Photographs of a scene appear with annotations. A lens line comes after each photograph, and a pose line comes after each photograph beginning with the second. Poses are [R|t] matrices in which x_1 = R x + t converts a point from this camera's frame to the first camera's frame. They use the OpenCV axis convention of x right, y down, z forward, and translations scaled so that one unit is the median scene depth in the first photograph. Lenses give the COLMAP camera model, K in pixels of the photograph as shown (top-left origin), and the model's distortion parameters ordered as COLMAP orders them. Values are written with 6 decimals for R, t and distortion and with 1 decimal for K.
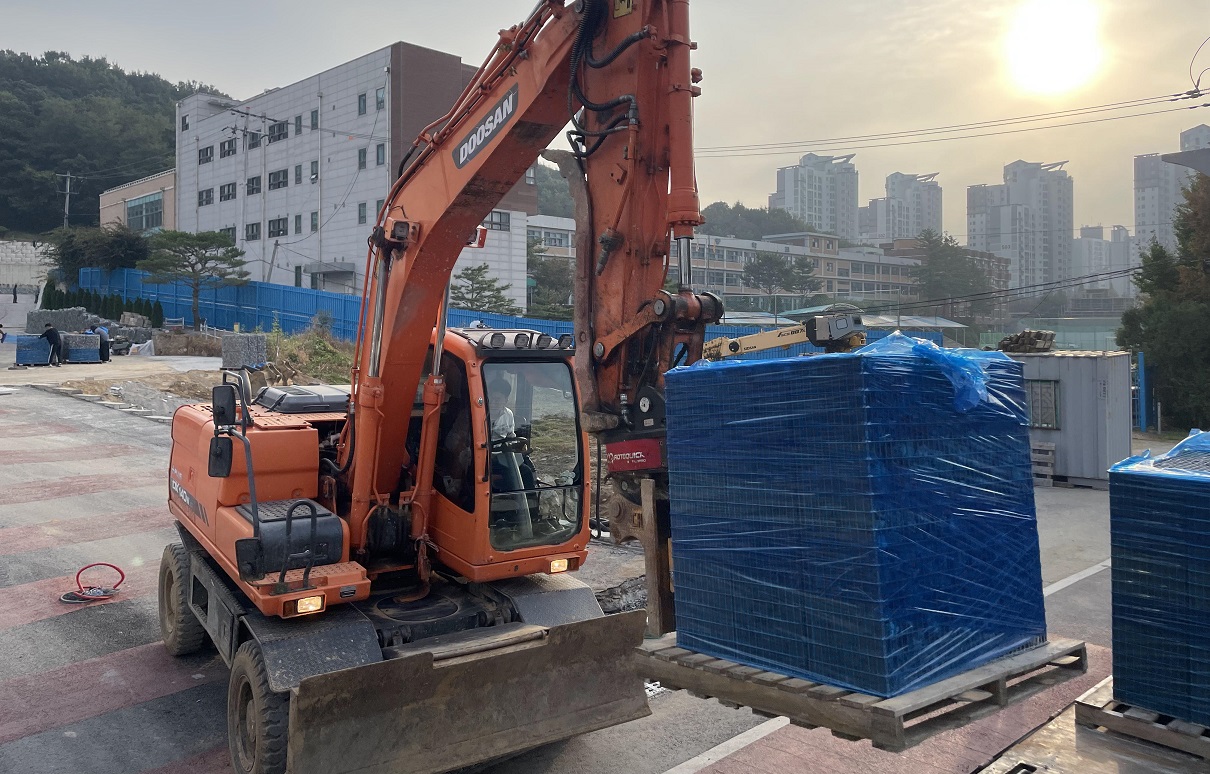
lens RADIAL K [[906.8, 0, 607.4], [0, 906.8, 322.0], [0, 0, 1]] dist [0.040029, -0.037446]
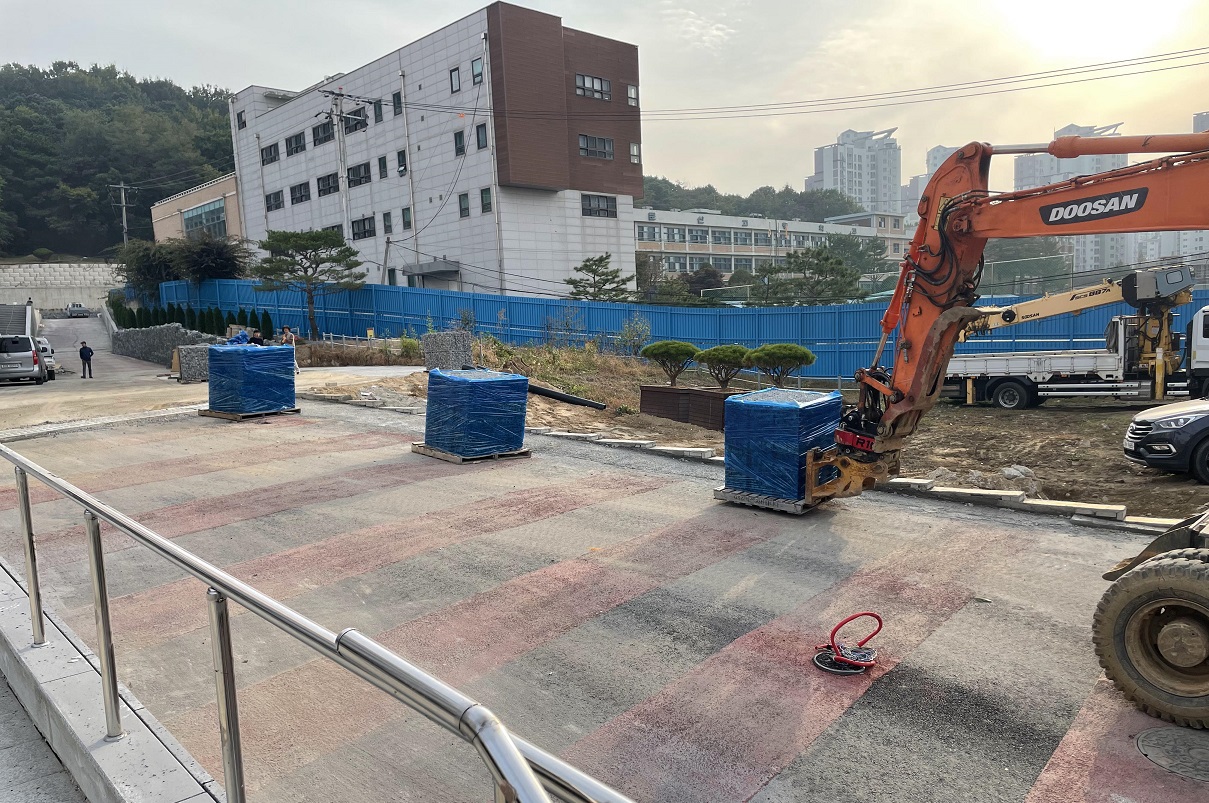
lens RADIAL K [[915.9, 0, 612.8], [0, 915.9, 440.8], [0, 0, 1]] dist [0.063410, -0.061941]
pose [[0.998305, -0.048933, -0.031493, -0.095756], [0.052524, 0.990678, 0.125693, 0.006427], [0.025049, -0.127135, 0.991569, 0.051143]]
